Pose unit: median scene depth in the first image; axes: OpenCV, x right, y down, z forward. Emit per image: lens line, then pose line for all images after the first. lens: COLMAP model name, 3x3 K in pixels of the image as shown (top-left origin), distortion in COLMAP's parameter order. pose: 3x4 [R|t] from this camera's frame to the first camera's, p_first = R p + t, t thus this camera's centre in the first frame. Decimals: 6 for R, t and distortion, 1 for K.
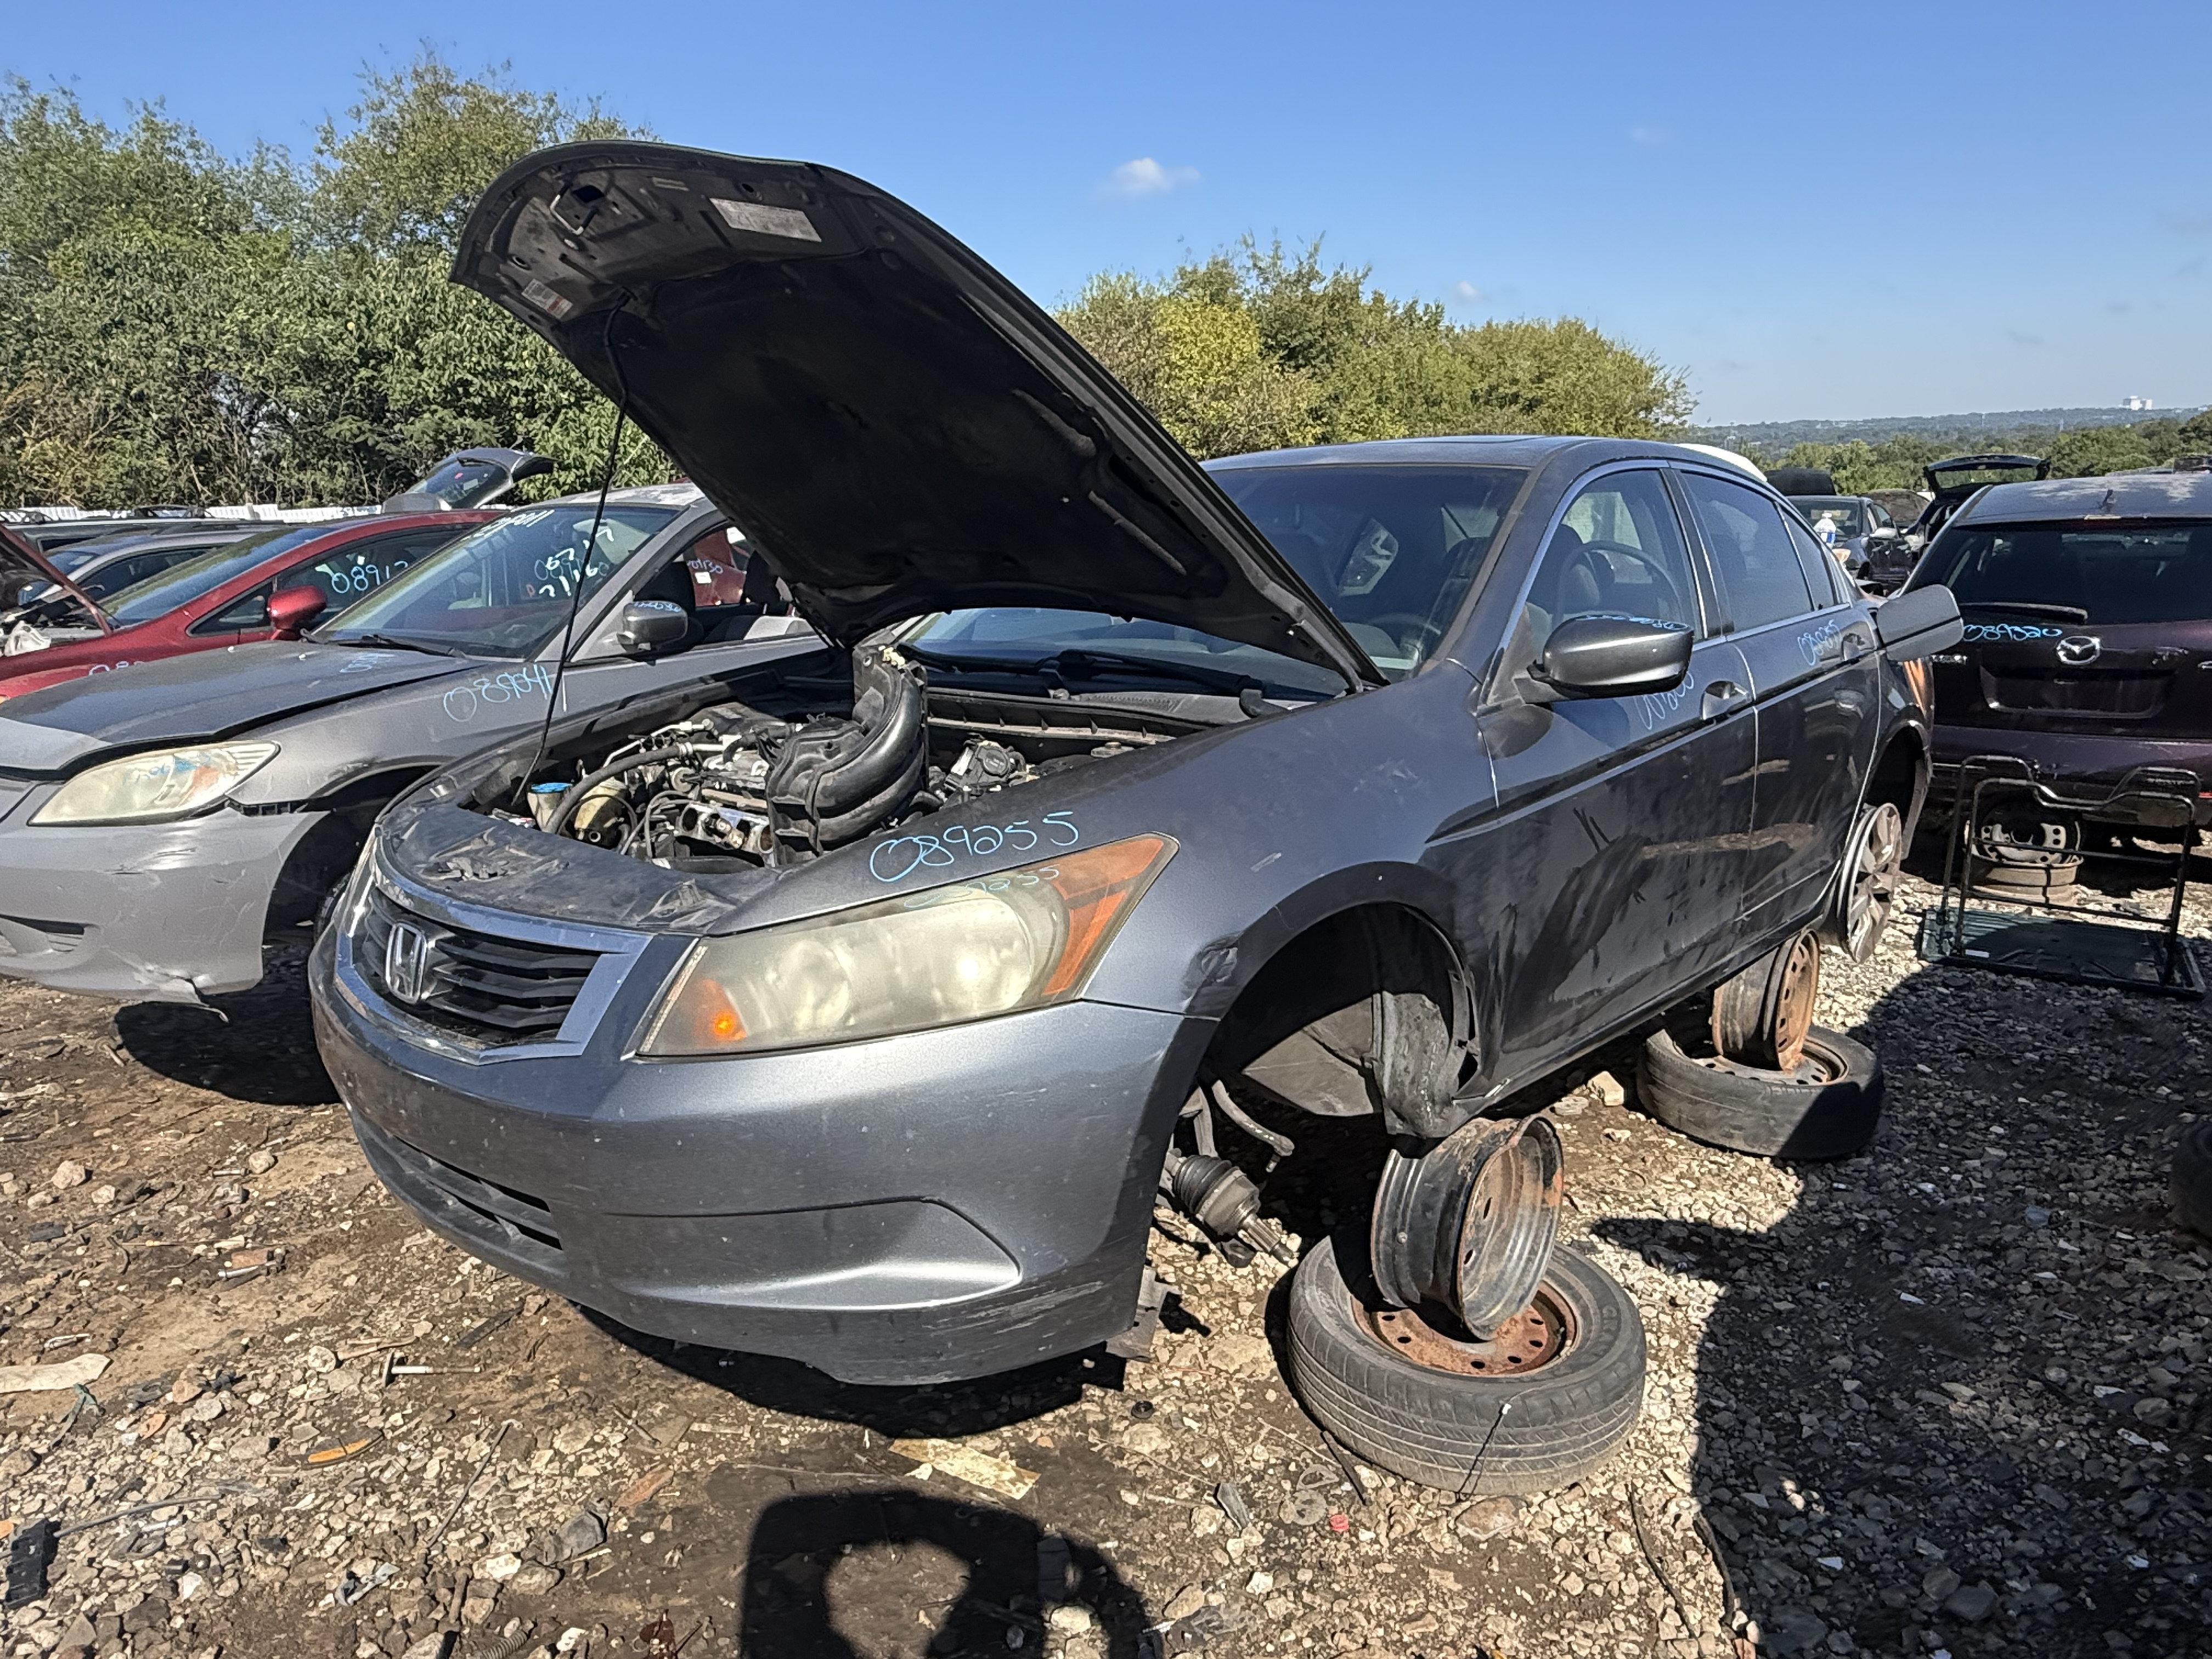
lens RADIAL K [[1361.1, 0, 1115.1], [0, 1361.1, 843.5], [0, 0, 1]] dist [0.003652, 0.006184]
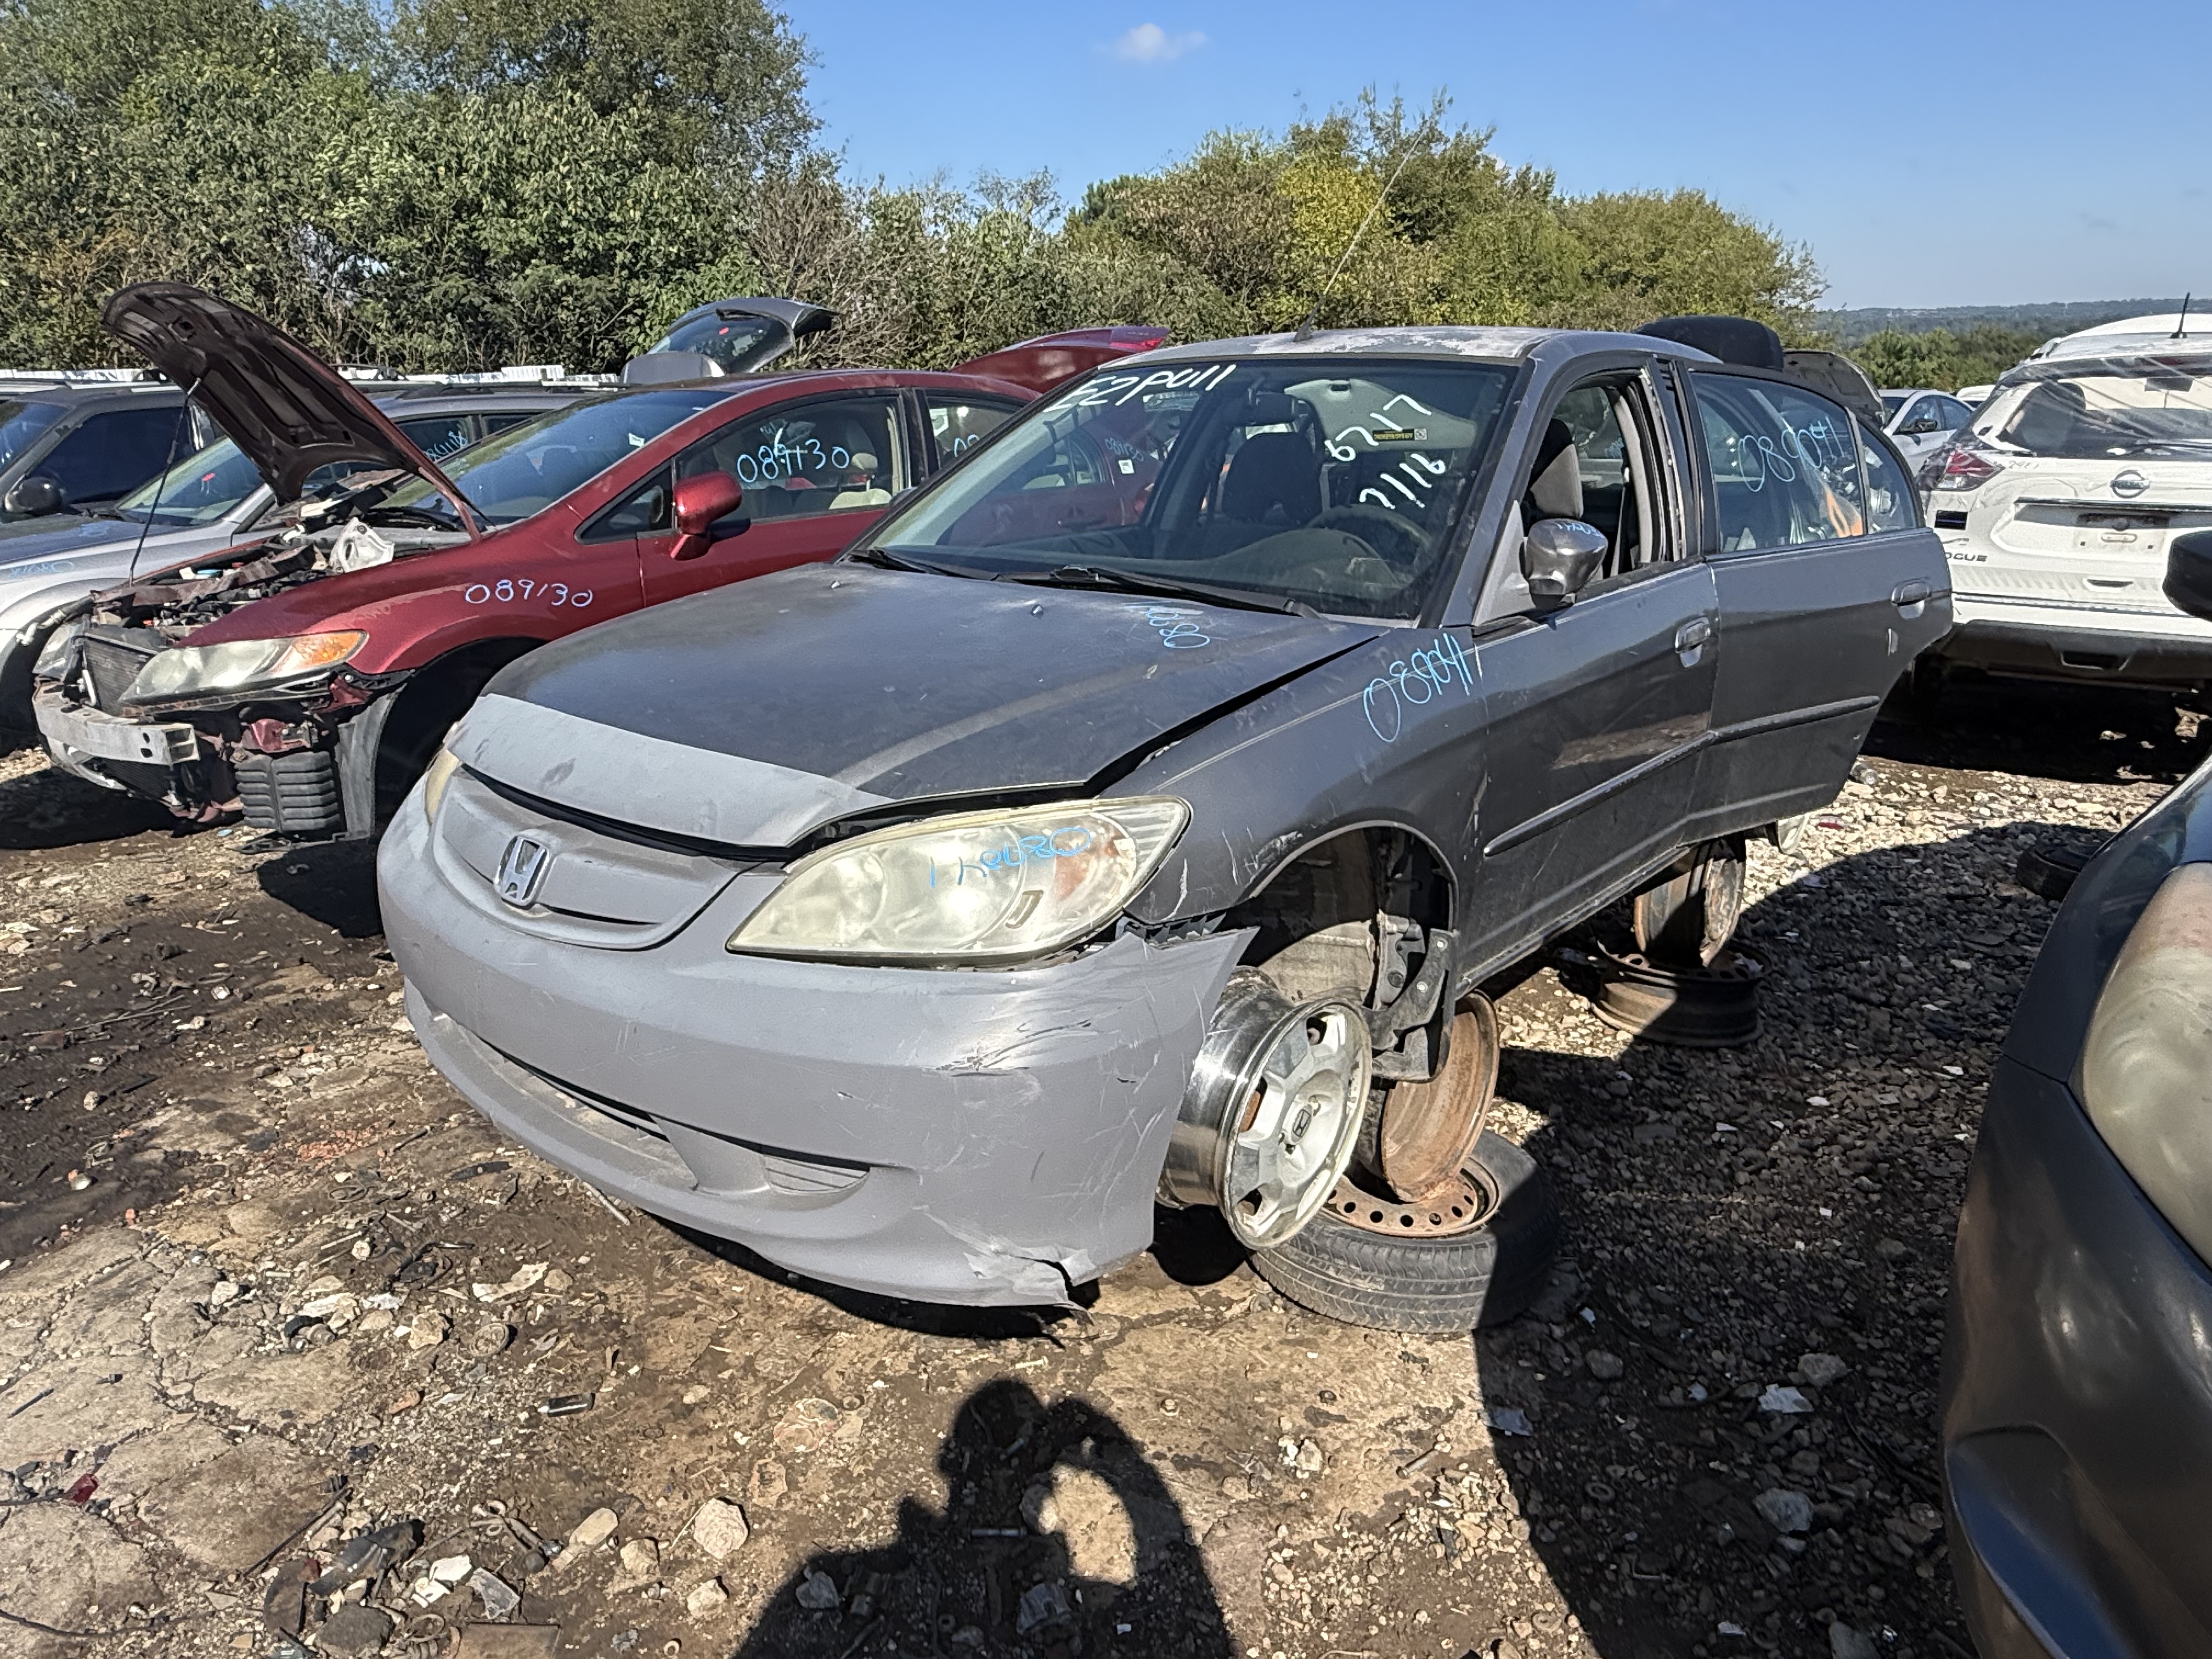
lens RADIAL K [[1361.1, 0, 1103.3], [0, 1361.1, 823.9], [0, 0, 1]] dist [0.003652, 0.006184]
pose [[0.999430, 0.022988, -0.024720, -0.052534], [-0.021280, 0.997509, 0.067249, -0.008227], [0.026205, -0.066685, 0.997430, 0.040115]]
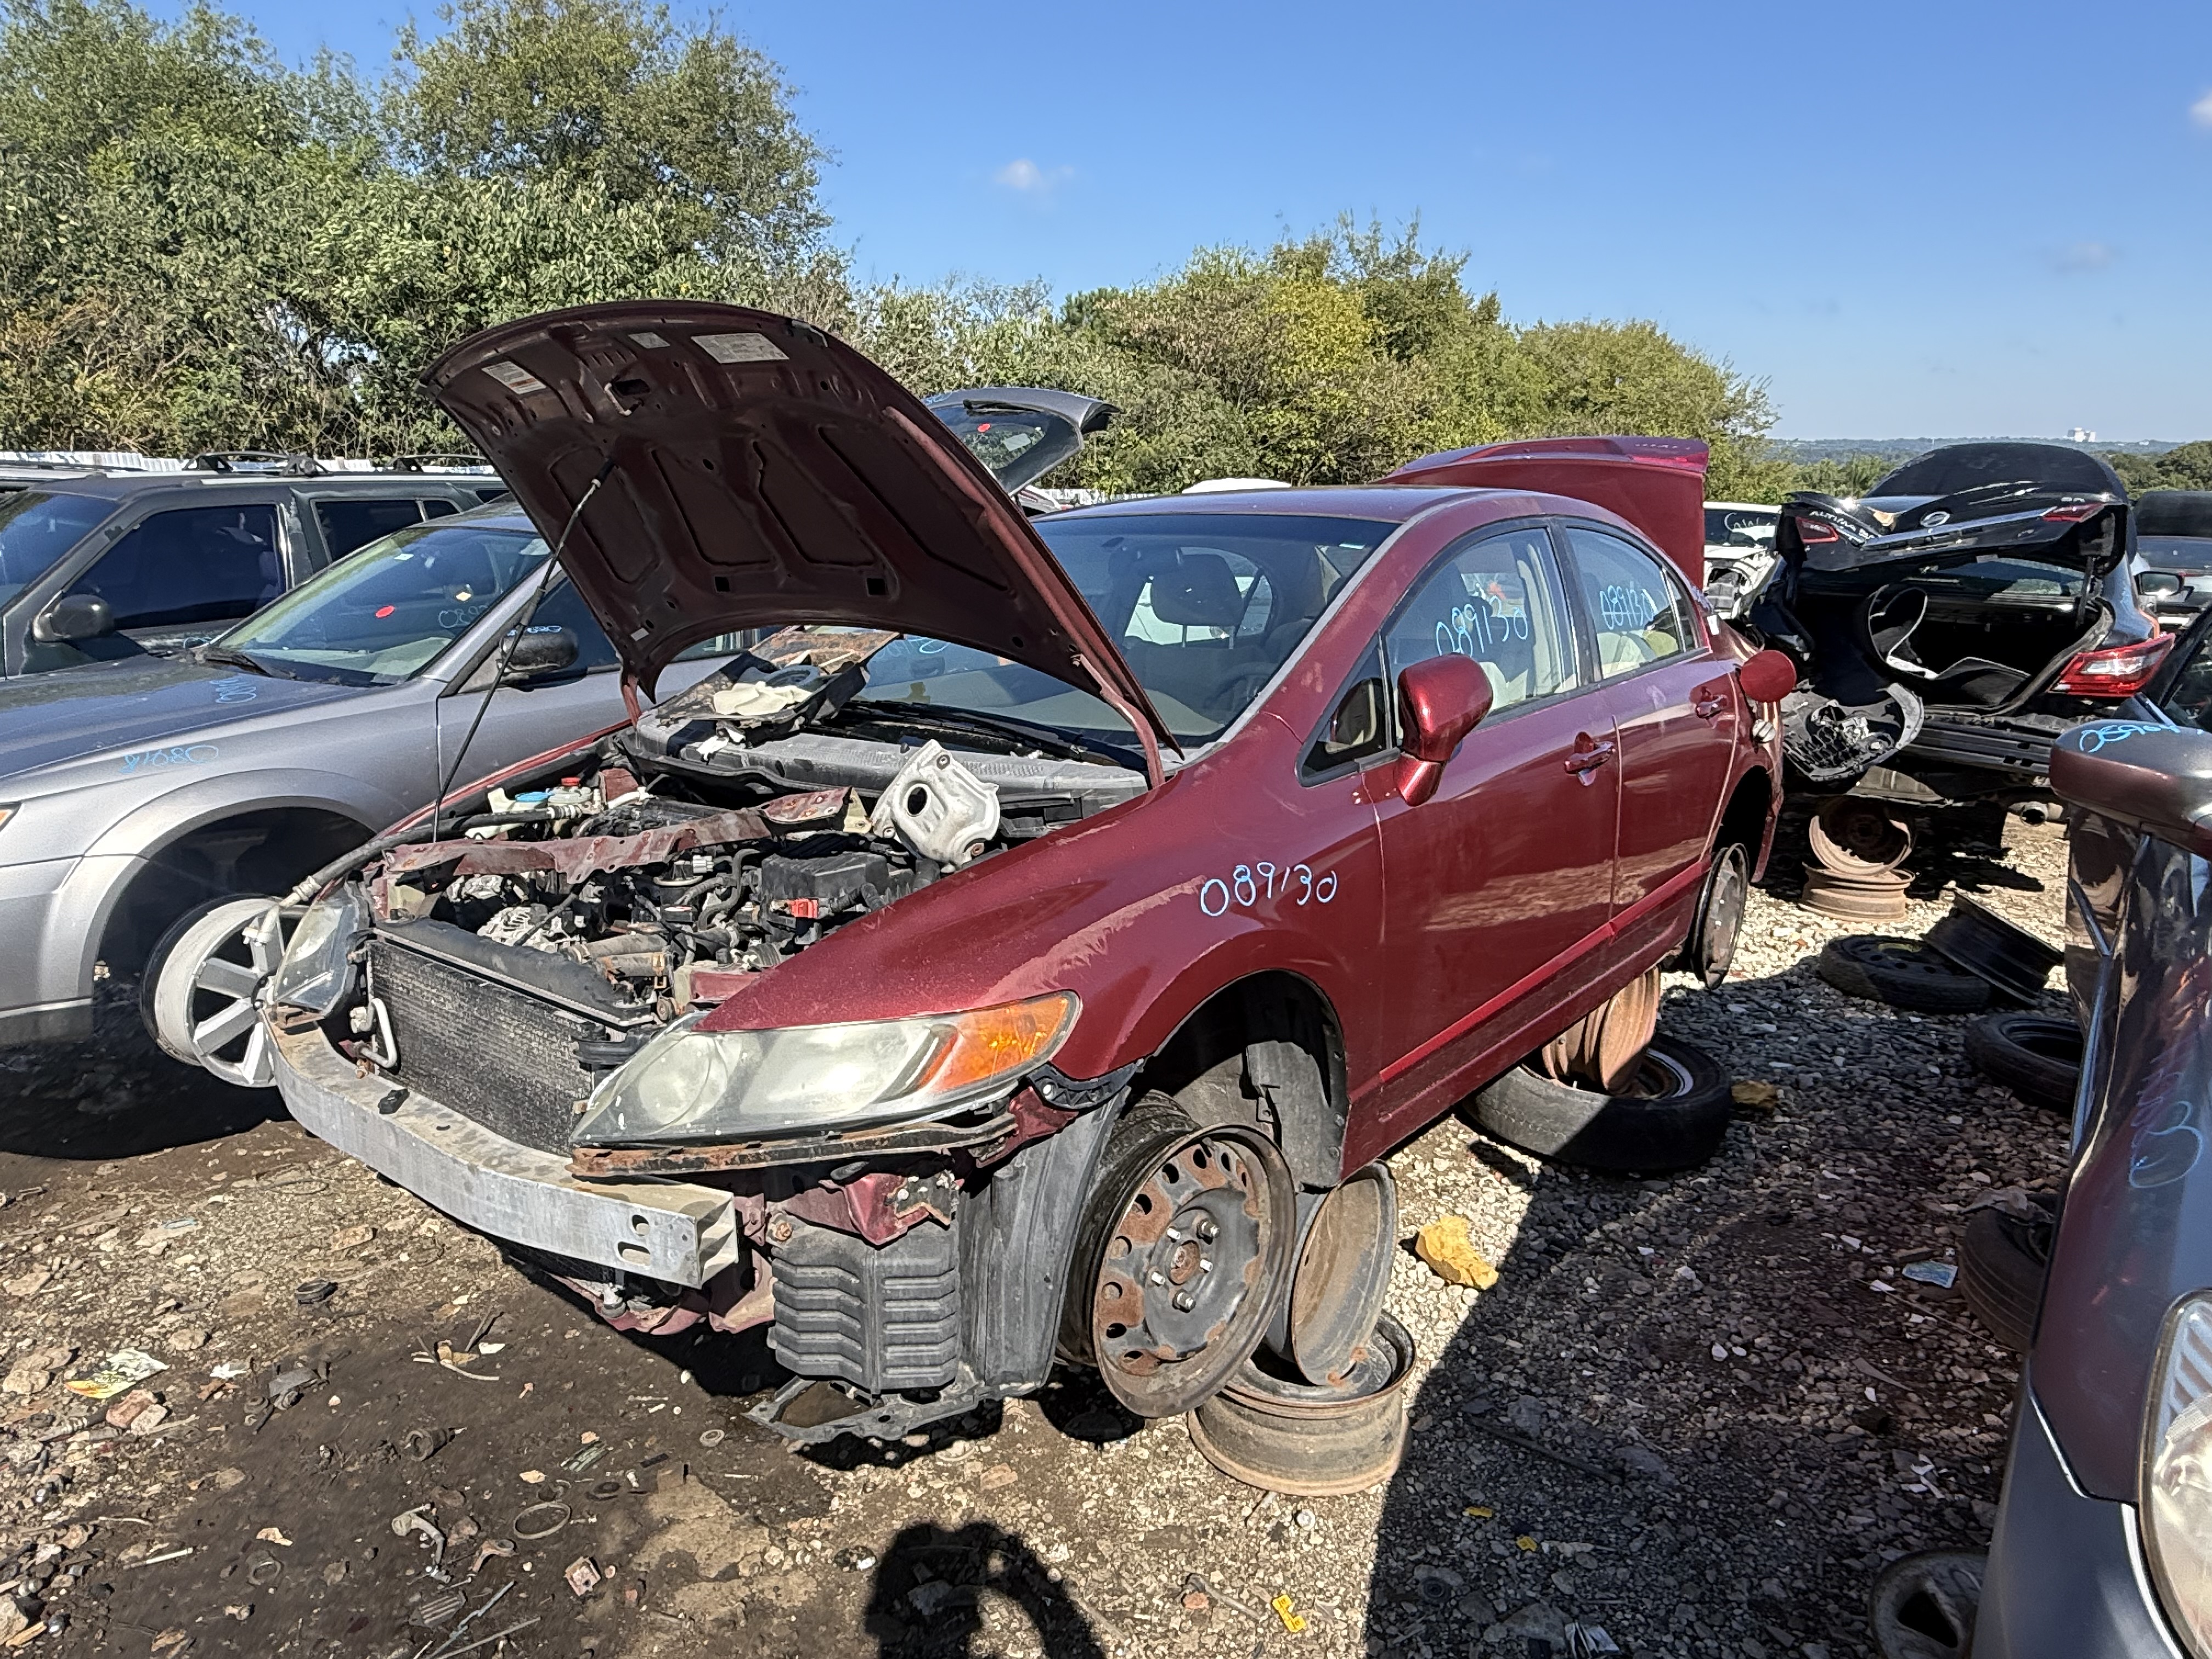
lens RADIAL K [[1361.1, 0, 1098.3], [0, 1361.1, 830.2], [0, 0, 1]] dist [0.003652, 0.006184]
pose [[0.999051, 0.033334, 0.028023, -0.095353], [-0.033271, 0.999443, -0.002718, -0.017187], [-0.028098, 0.001783, 0.999604, 0.076917]]
